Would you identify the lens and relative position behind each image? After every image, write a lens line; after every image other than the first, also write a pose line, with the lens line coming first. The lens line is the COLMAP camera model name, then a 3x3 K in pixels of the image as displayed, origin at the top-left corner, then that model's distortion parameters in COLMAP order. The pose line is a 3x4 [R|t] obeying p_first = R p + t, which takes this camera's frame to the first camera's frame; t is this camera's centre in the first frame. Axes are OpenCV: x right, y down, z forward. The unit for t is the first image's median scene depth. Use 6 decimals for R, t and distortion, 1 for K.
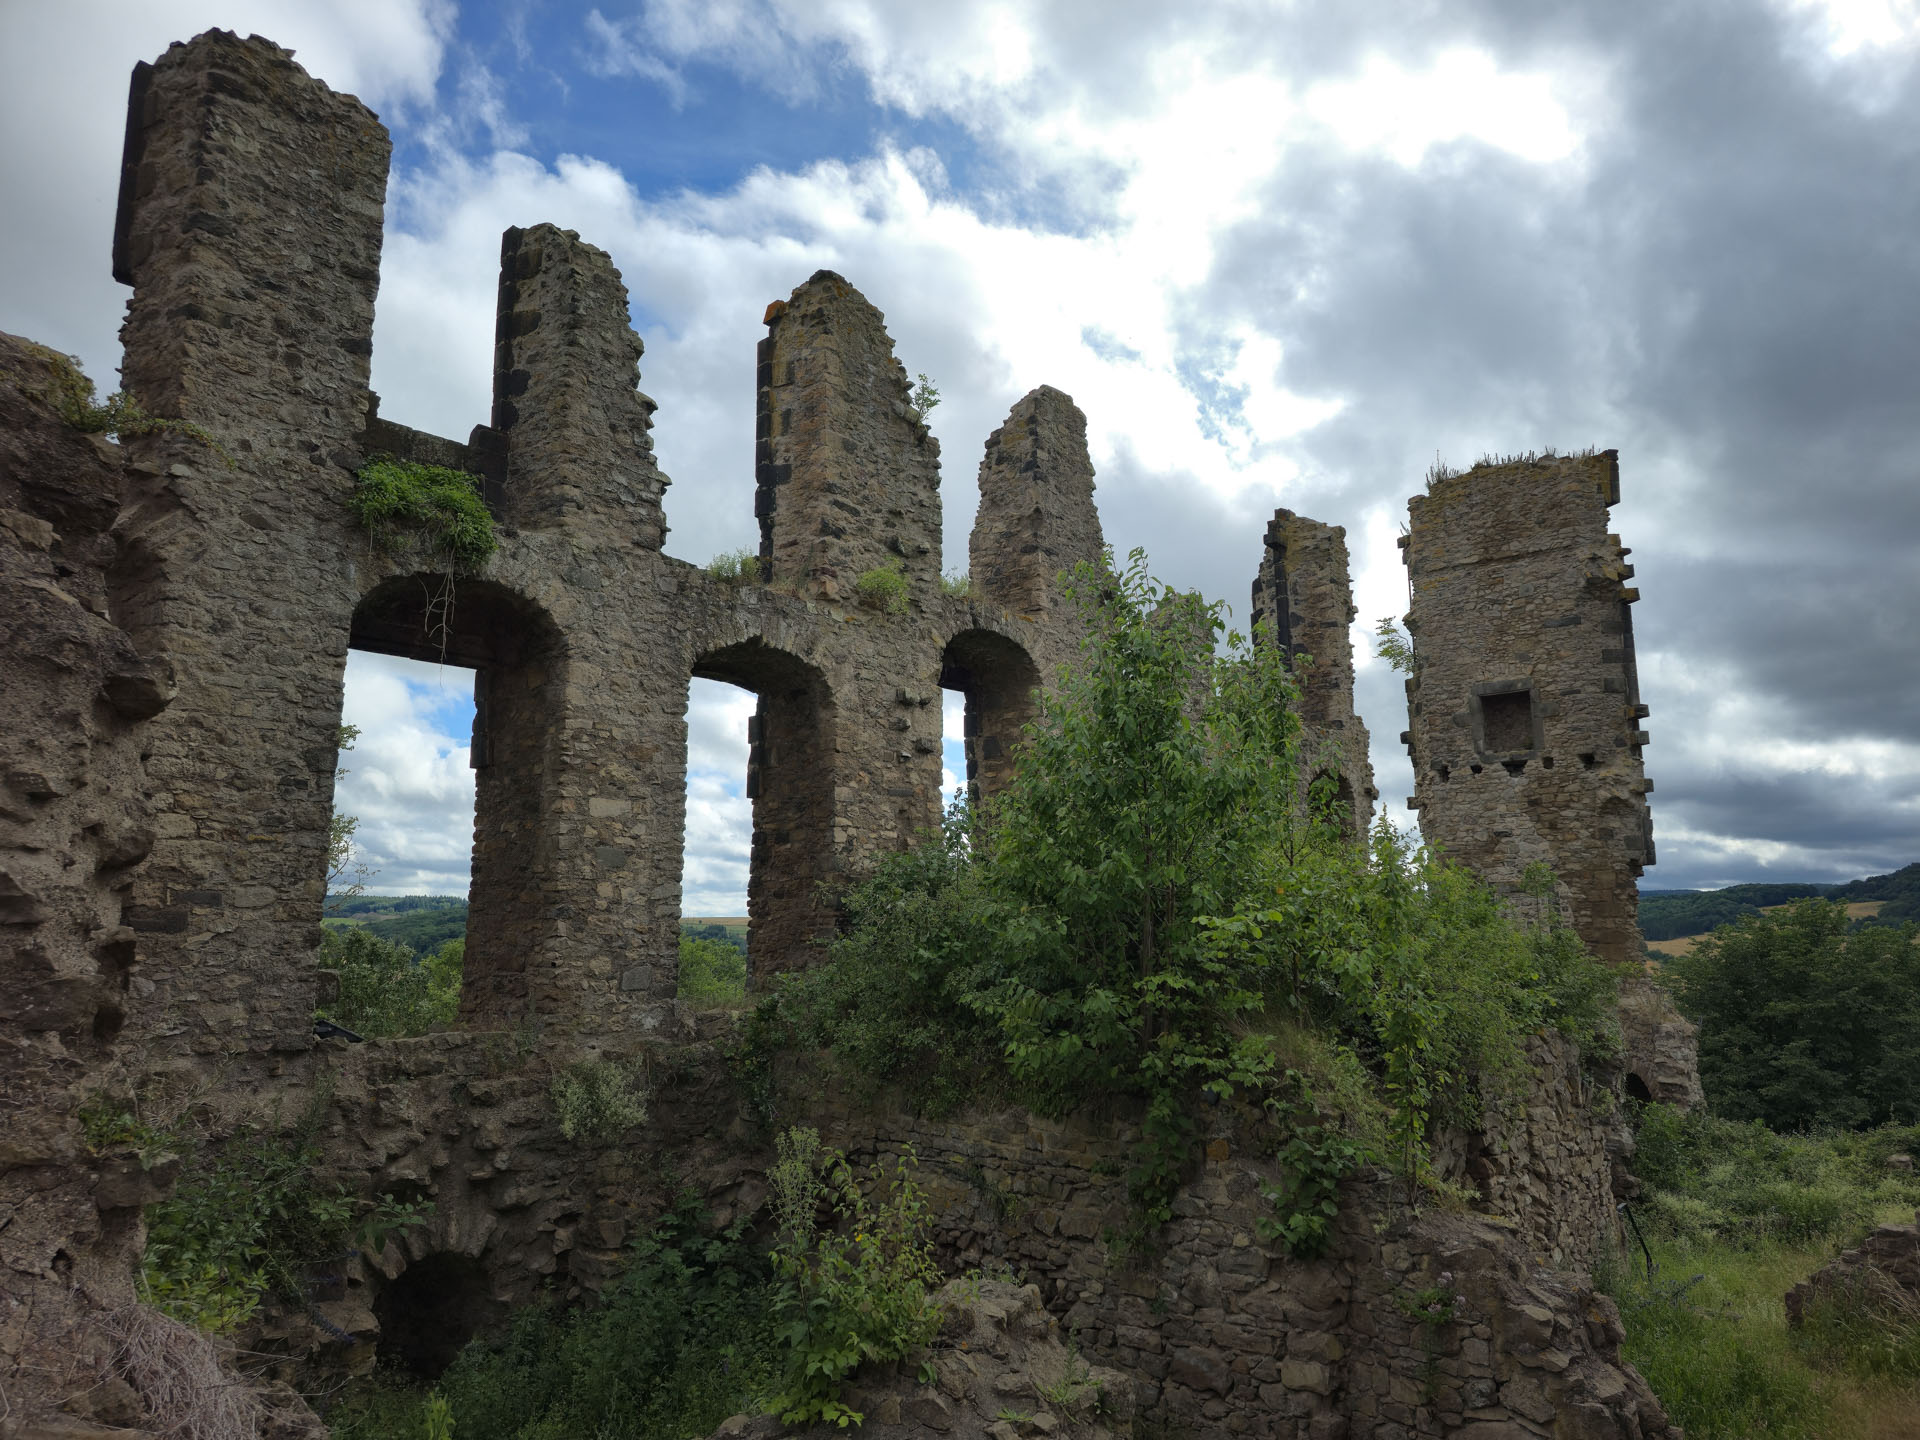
lens RADIAL K [[1330.3, 0, 950.6], [0, 1330.3, 679.7], [0, 0, 1]] dist [0.143502, -0.222620]
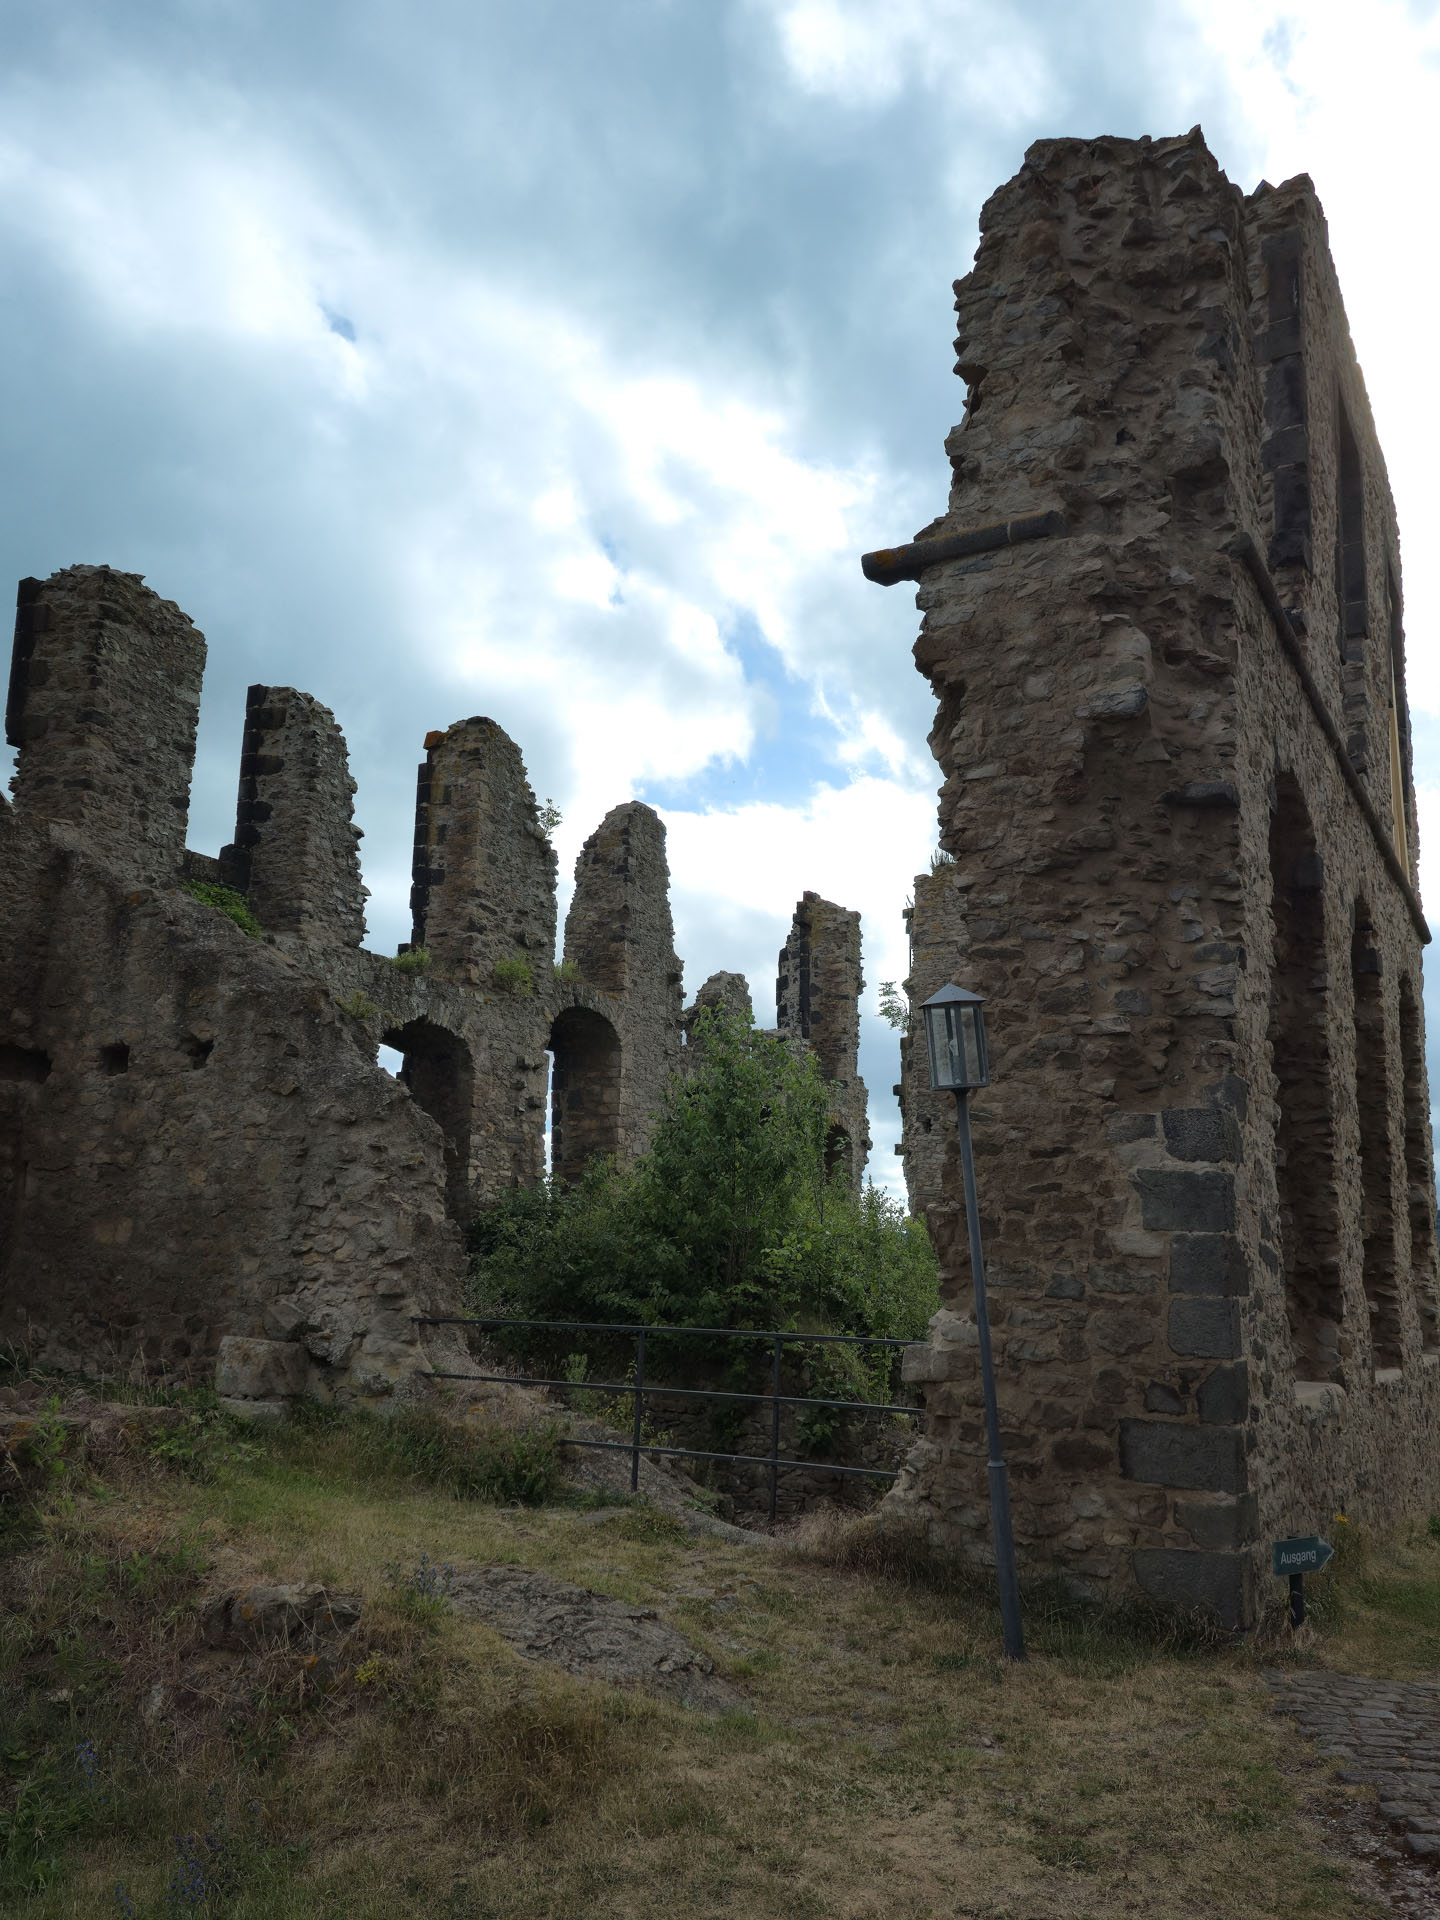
lens RADIAL K [[1330.3, 0, 720.0], [0, 1330.3, 960.0], [0, 0, 1]] dist [0.143502, -0.222620]
pose [[0.979267, 0.080363, 0.185953, -0.089323], [-0.074380, 0.996469, -0.038942, -0.045773], [-0.188426, 0.024303, 0.981787, -0.259635]]
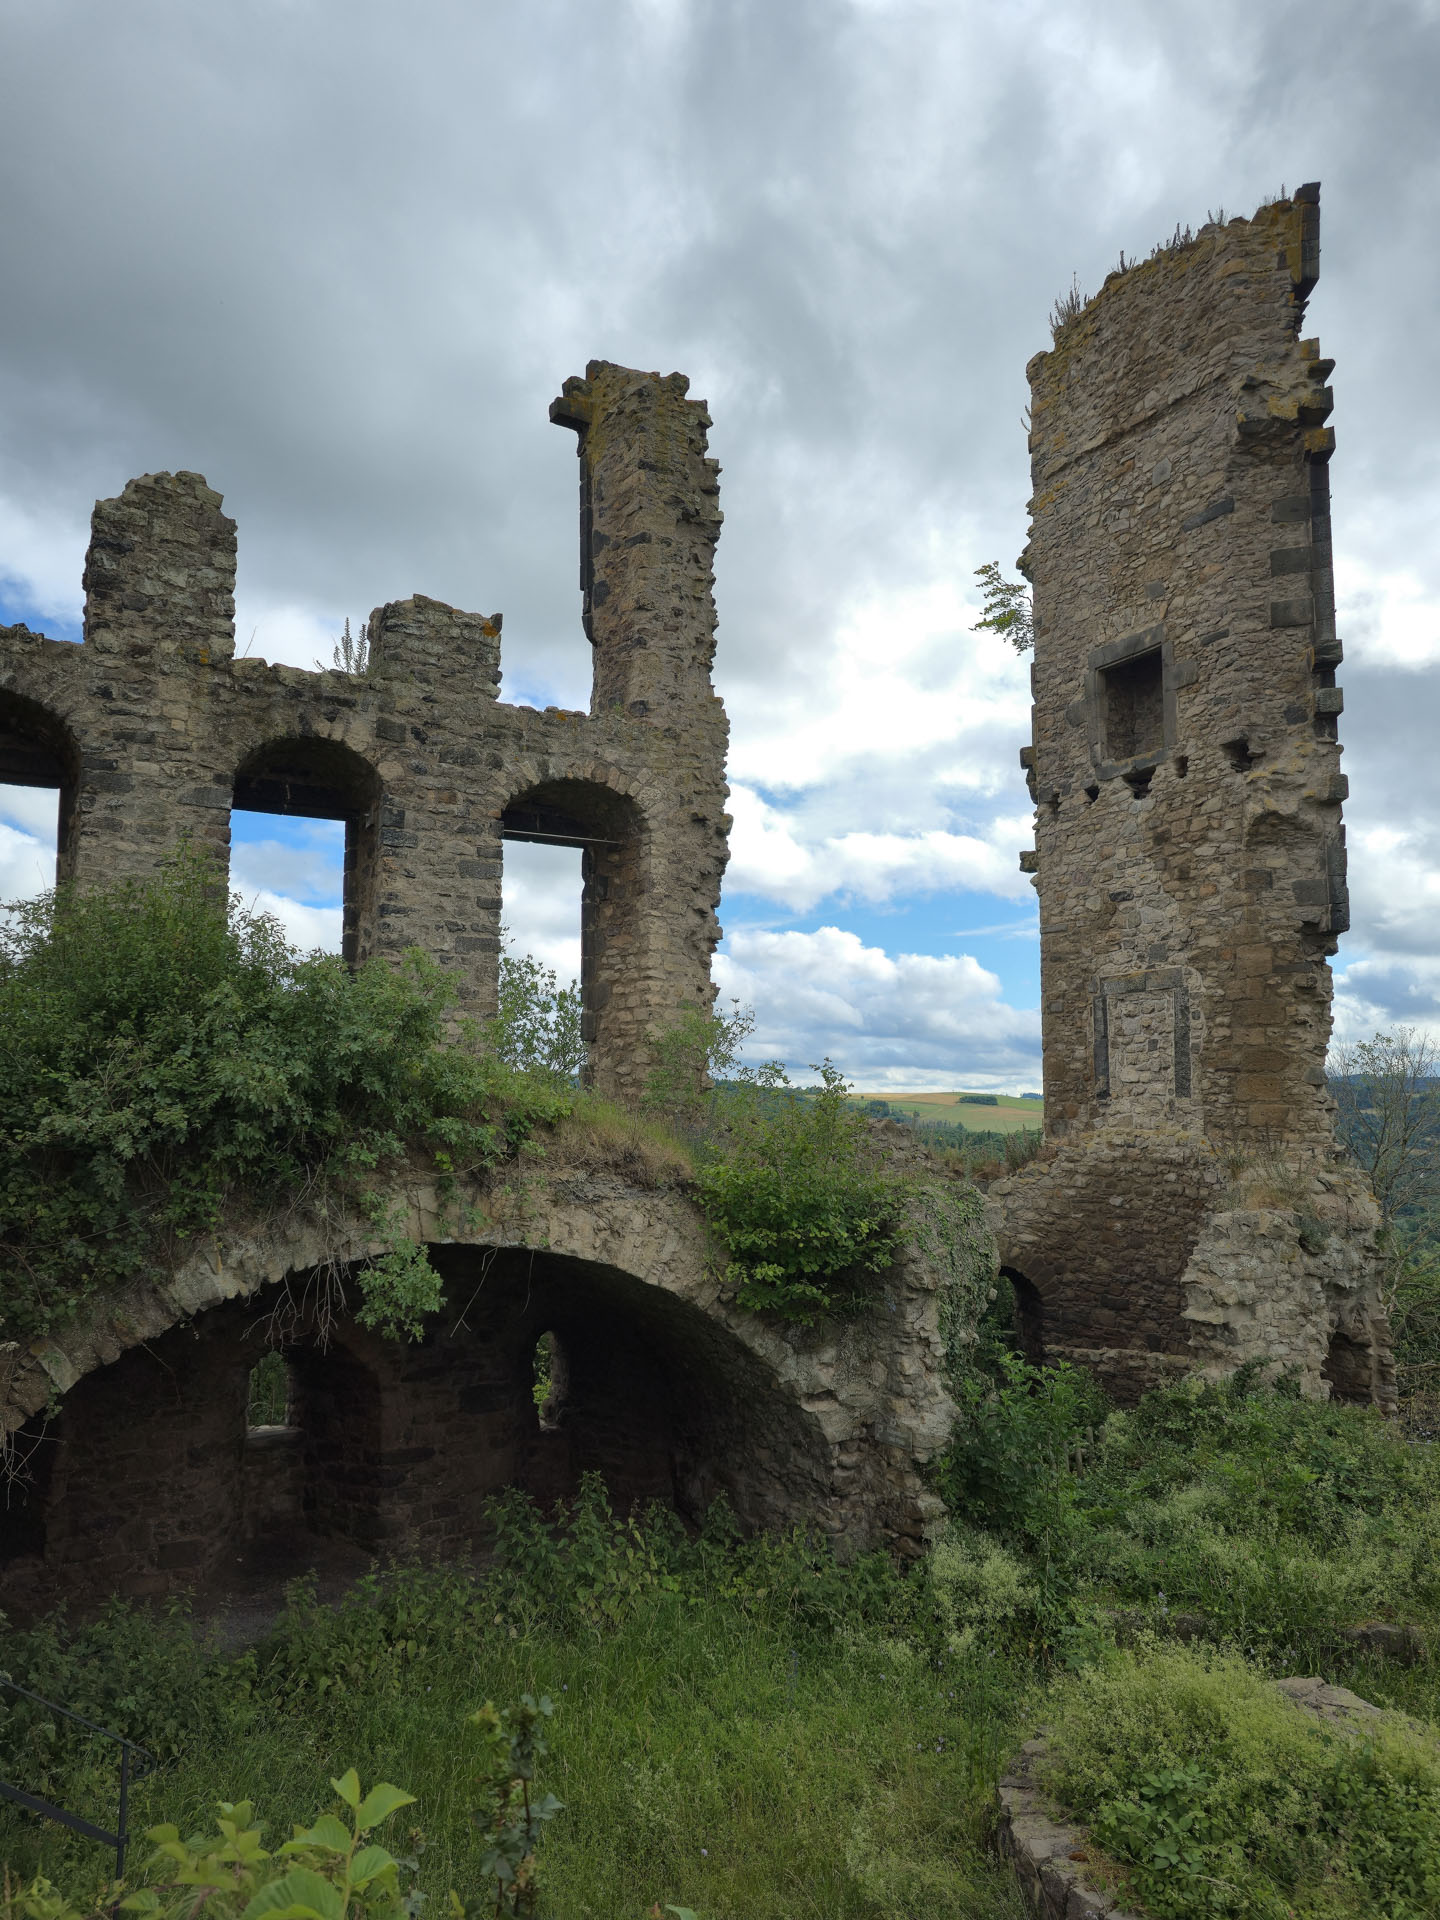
lens RADIAL K [[1376.3, 0, 720.1], [0, 1376.3, 990.9], [0, 0, 1]] dist [0.002902, -0.000177]
pose [[0.940527, -0.033702, -0.338044, 1.172653], [0.066749, 0.994003, 0.086615, 0.239947], [0.333098, -0.104027, 0.937136, 0.980135]]
